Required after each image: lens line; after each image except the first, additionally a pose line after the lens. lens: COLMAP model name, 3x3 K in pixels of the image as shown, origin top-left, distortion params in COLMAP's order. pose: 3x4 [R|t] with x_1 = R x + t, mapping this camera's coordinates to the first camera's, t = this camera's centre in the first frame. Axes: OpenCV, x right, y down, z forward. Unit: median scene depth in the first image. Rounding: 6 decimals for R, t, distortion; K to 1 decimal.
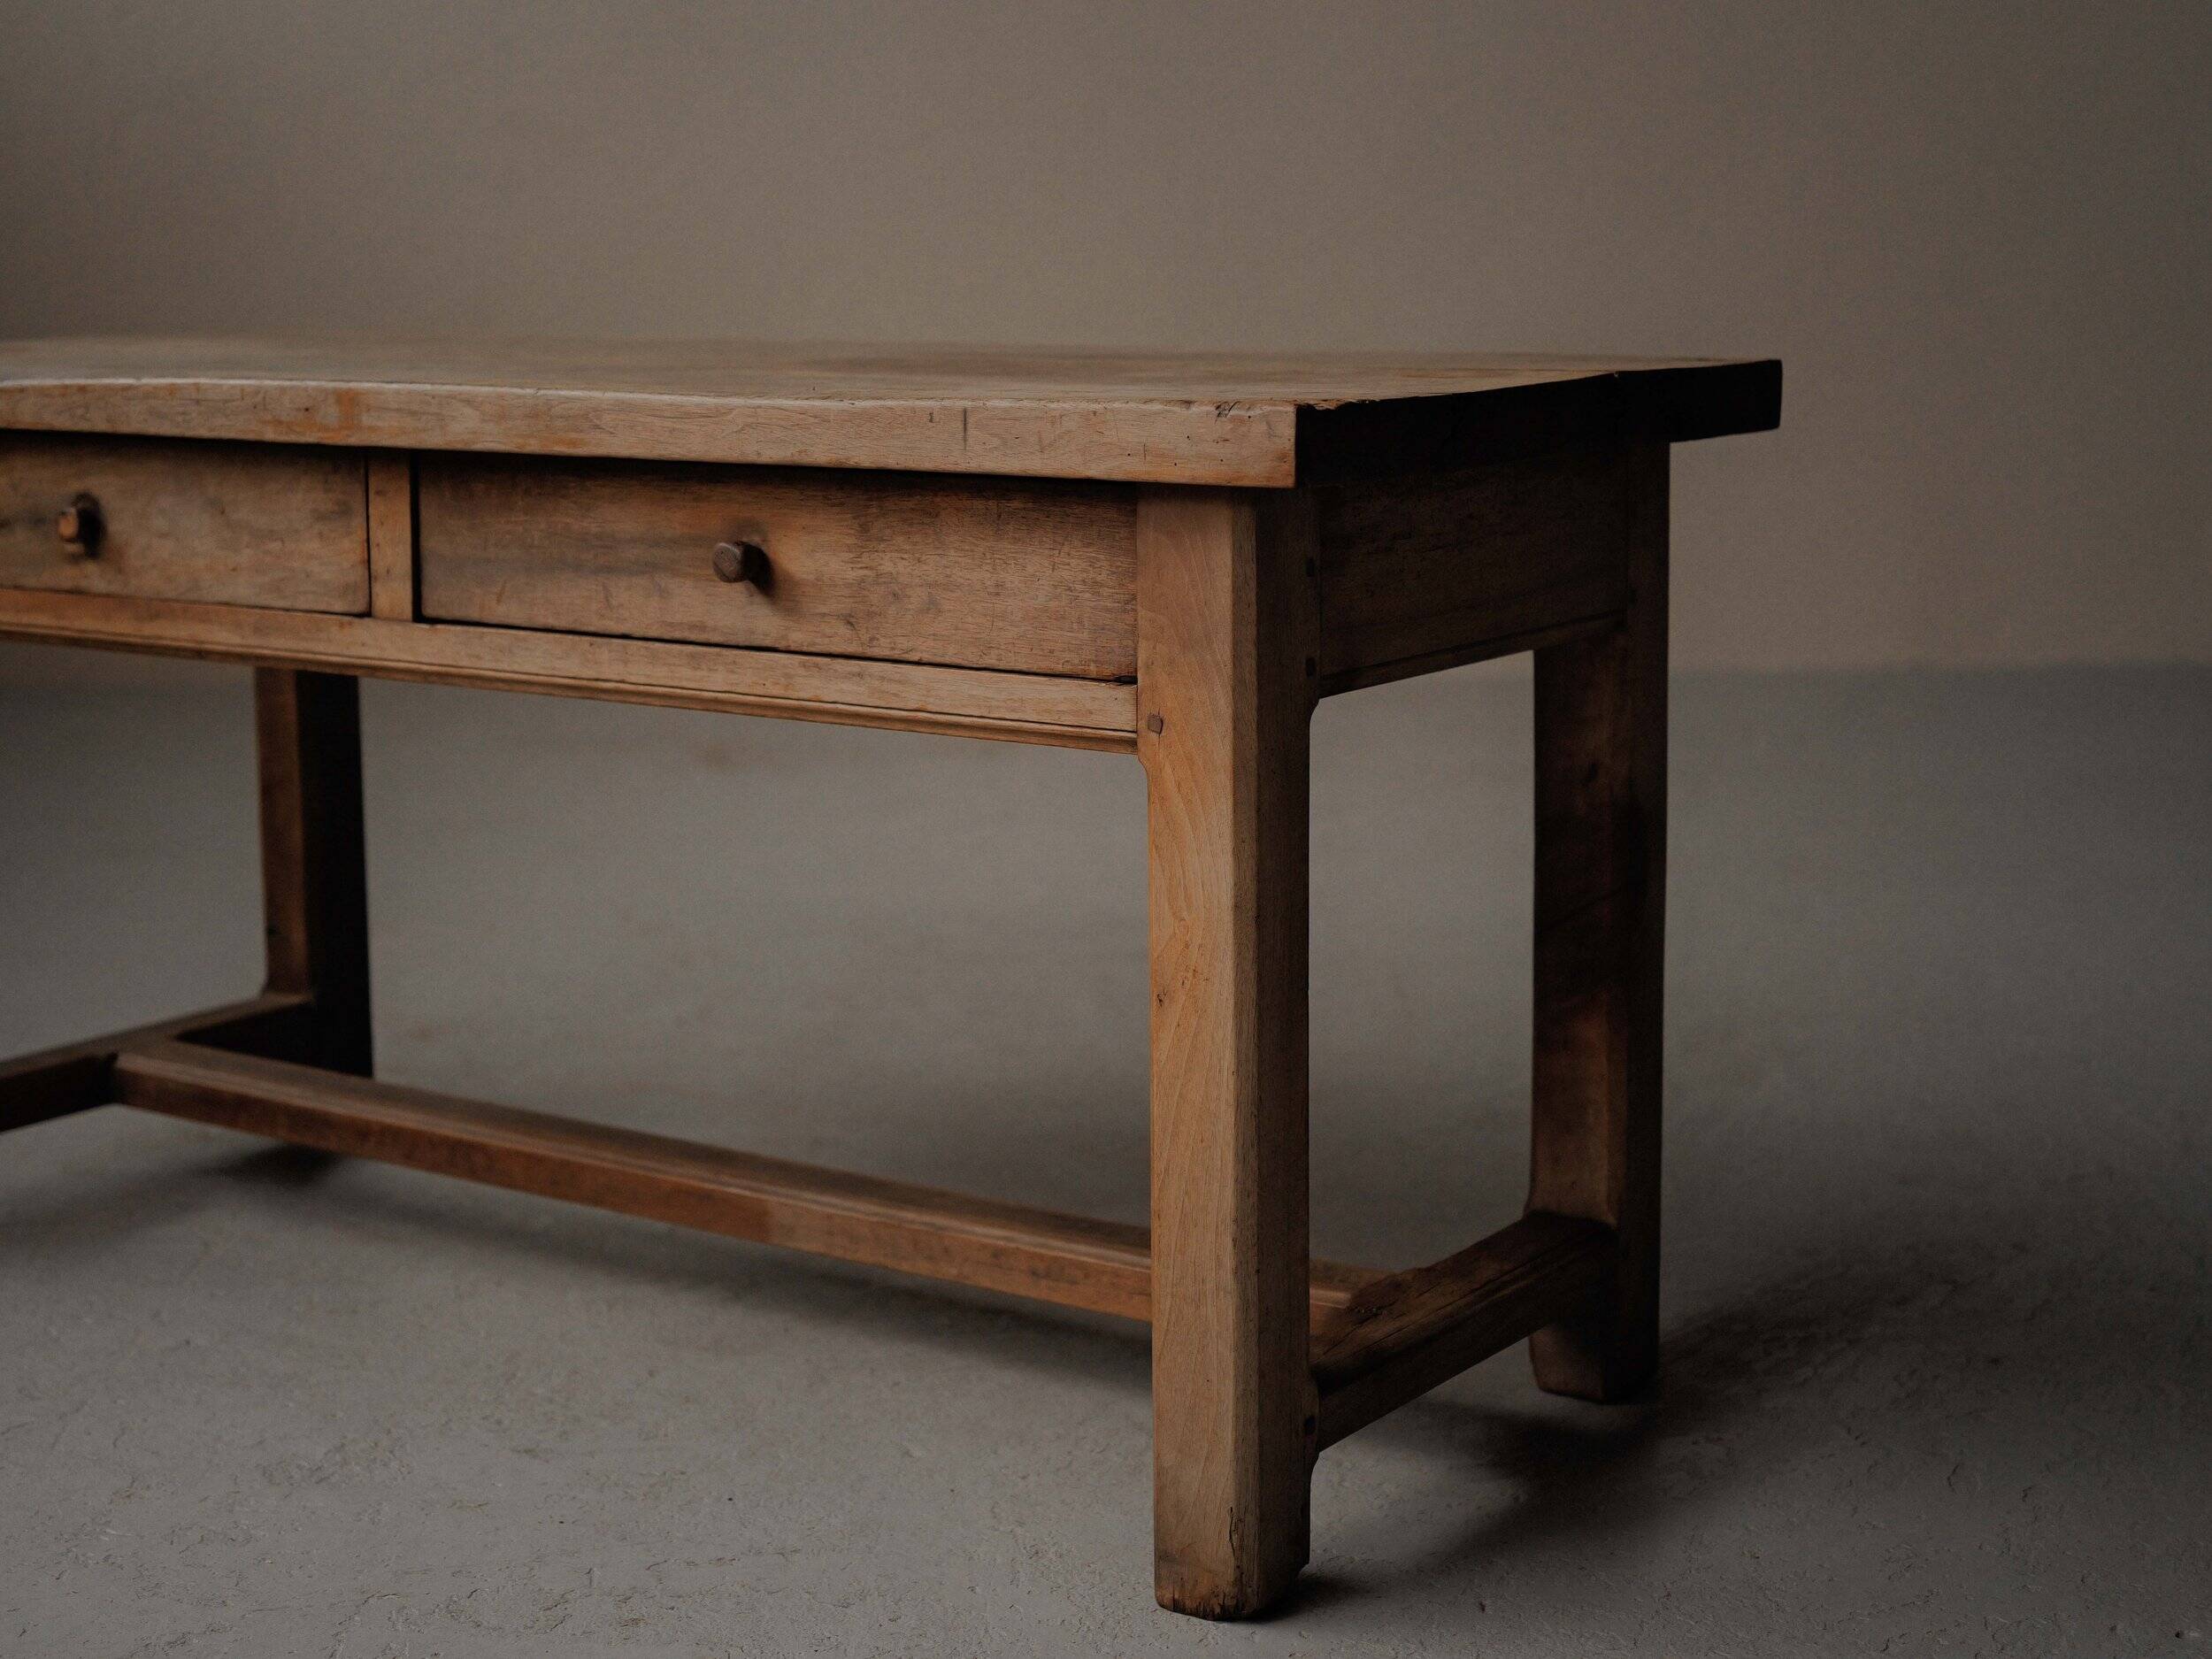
lens RADIAL K [[3736.5, 0, 950.5], [0, 3736.5, 665.1], [0, 0, 1]] dist [0.049372, 0.034321]
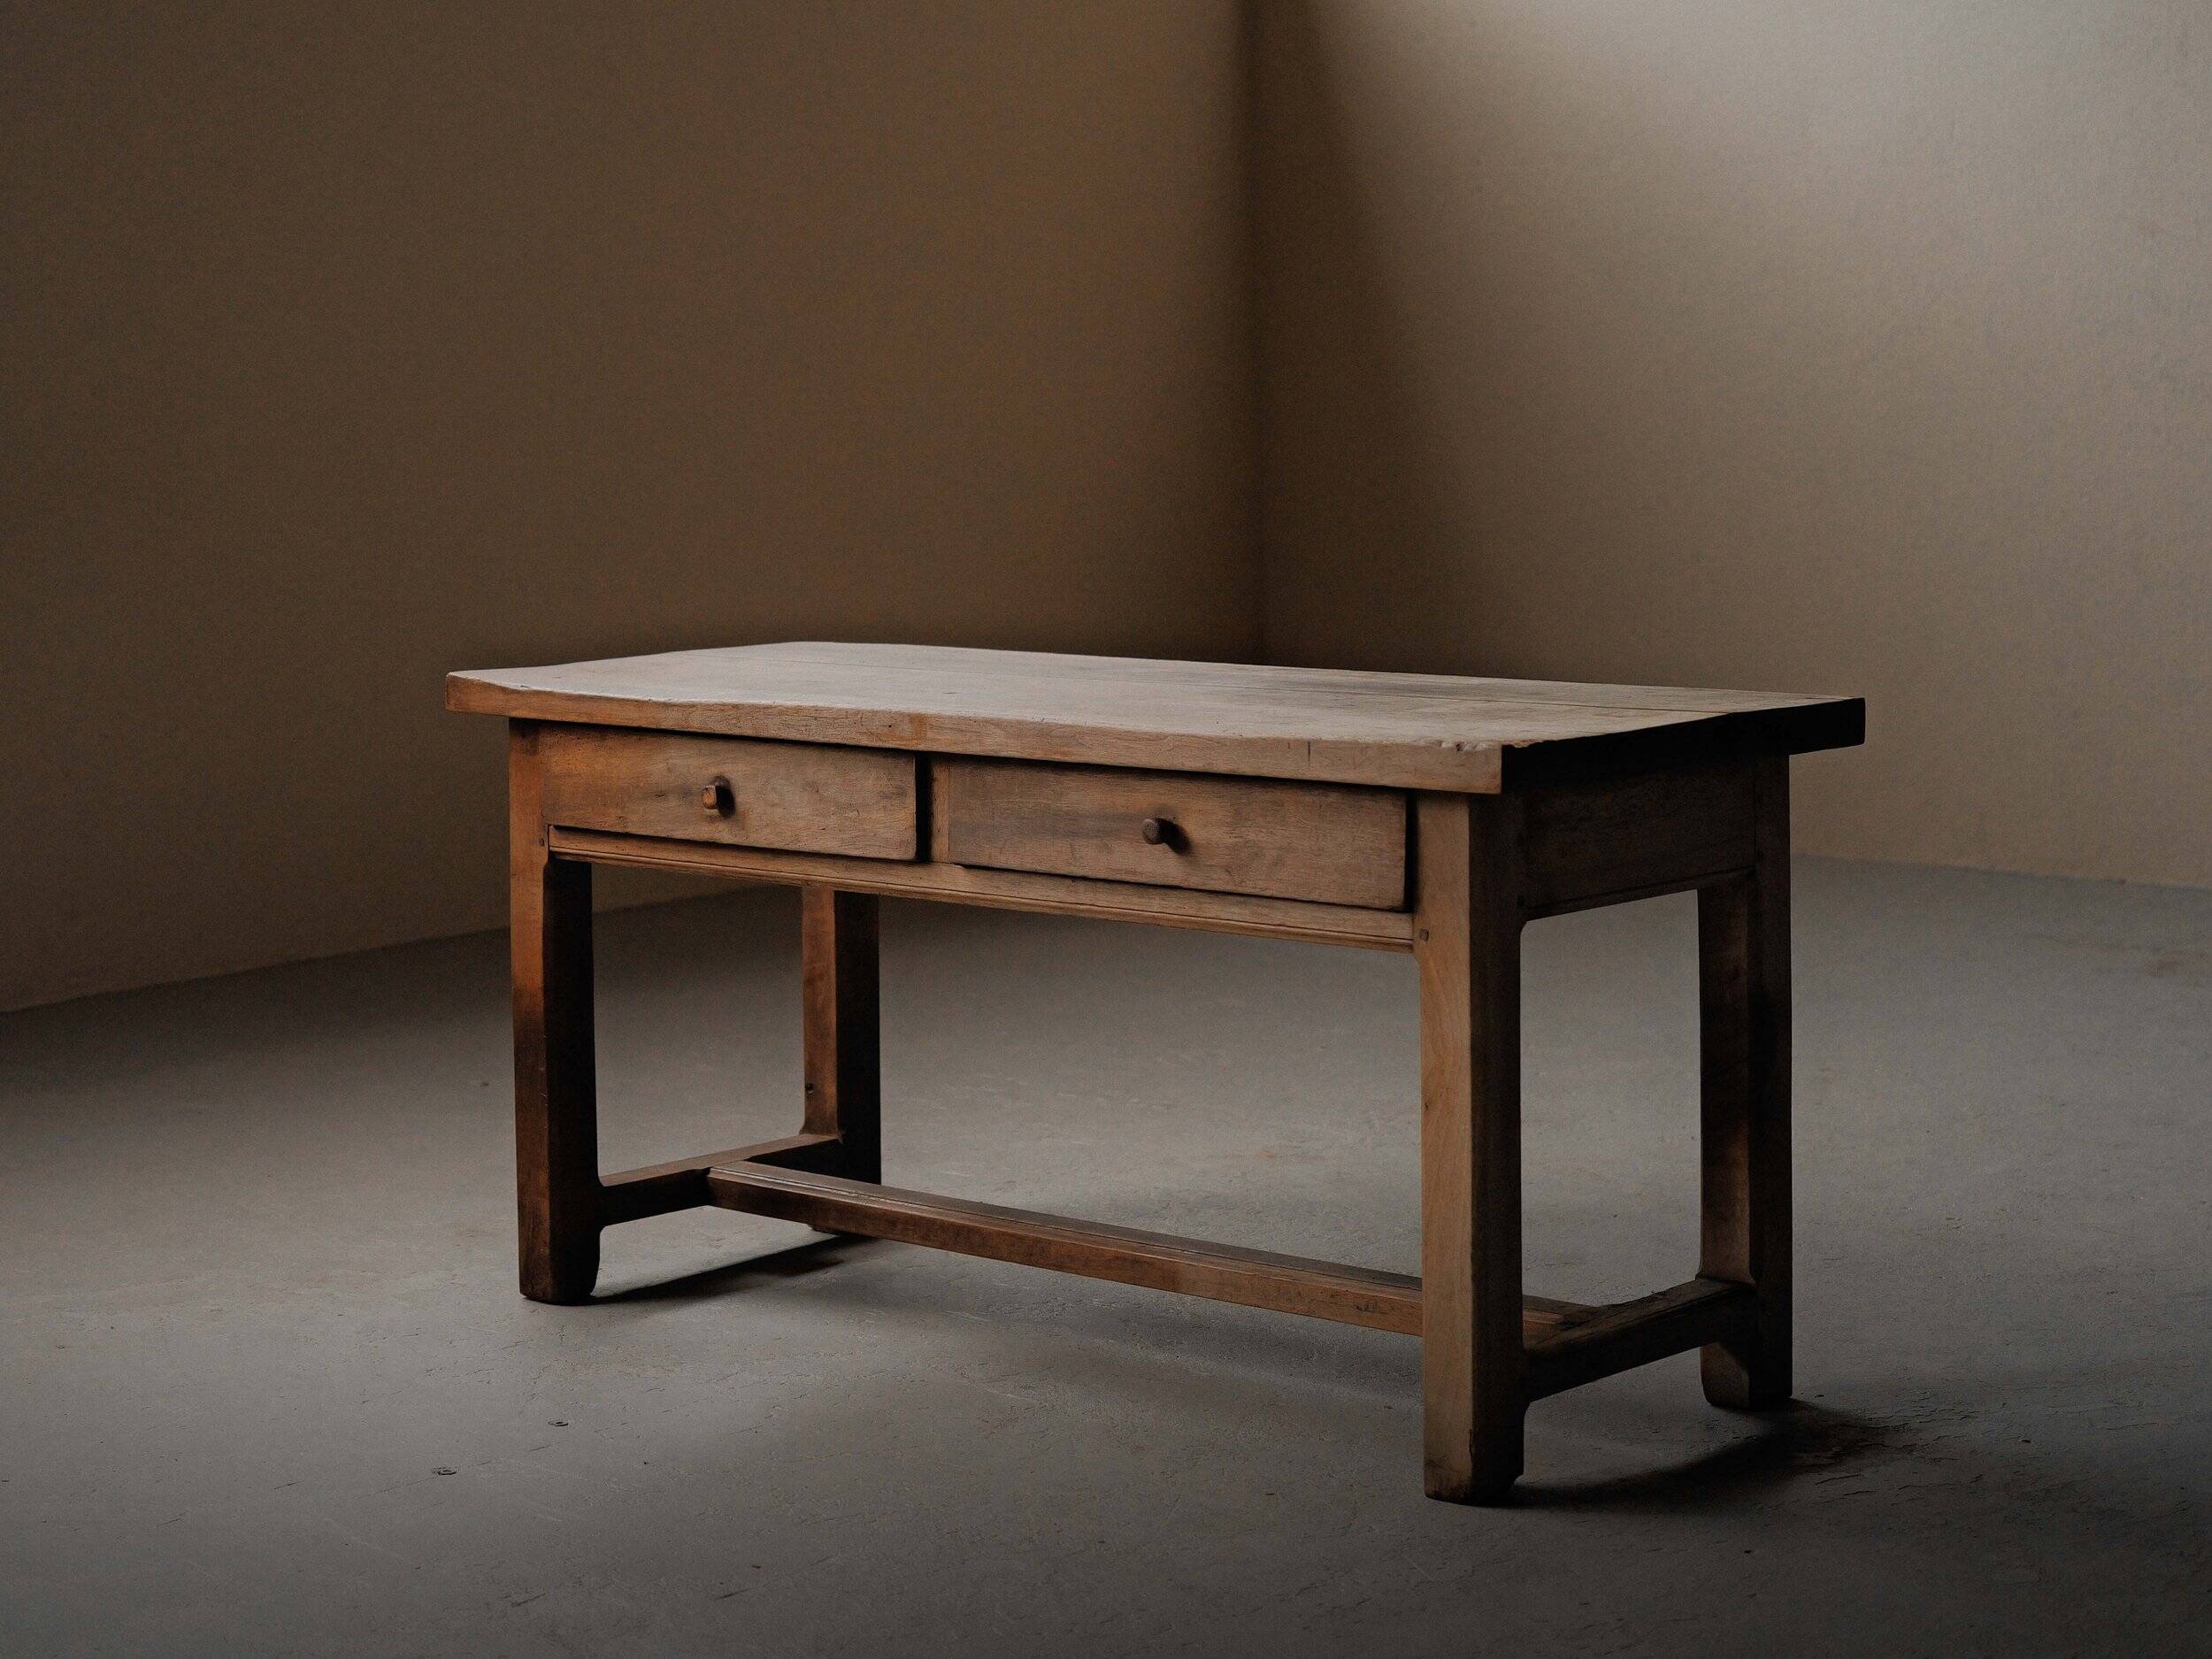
lens RADIAL K [[4393.3, 0, 1106.0], [0, 4393.3, 829.5], [0, 0, 1]] dist [-0.011901, 0.009293]
pose [[0.997280, 0.008776, -0.073175, 0.054905], [-0.009629, 0.999890, -0.011305, -0.007170], [0.073068, 0.011979, 0.997255, -0.816432]]
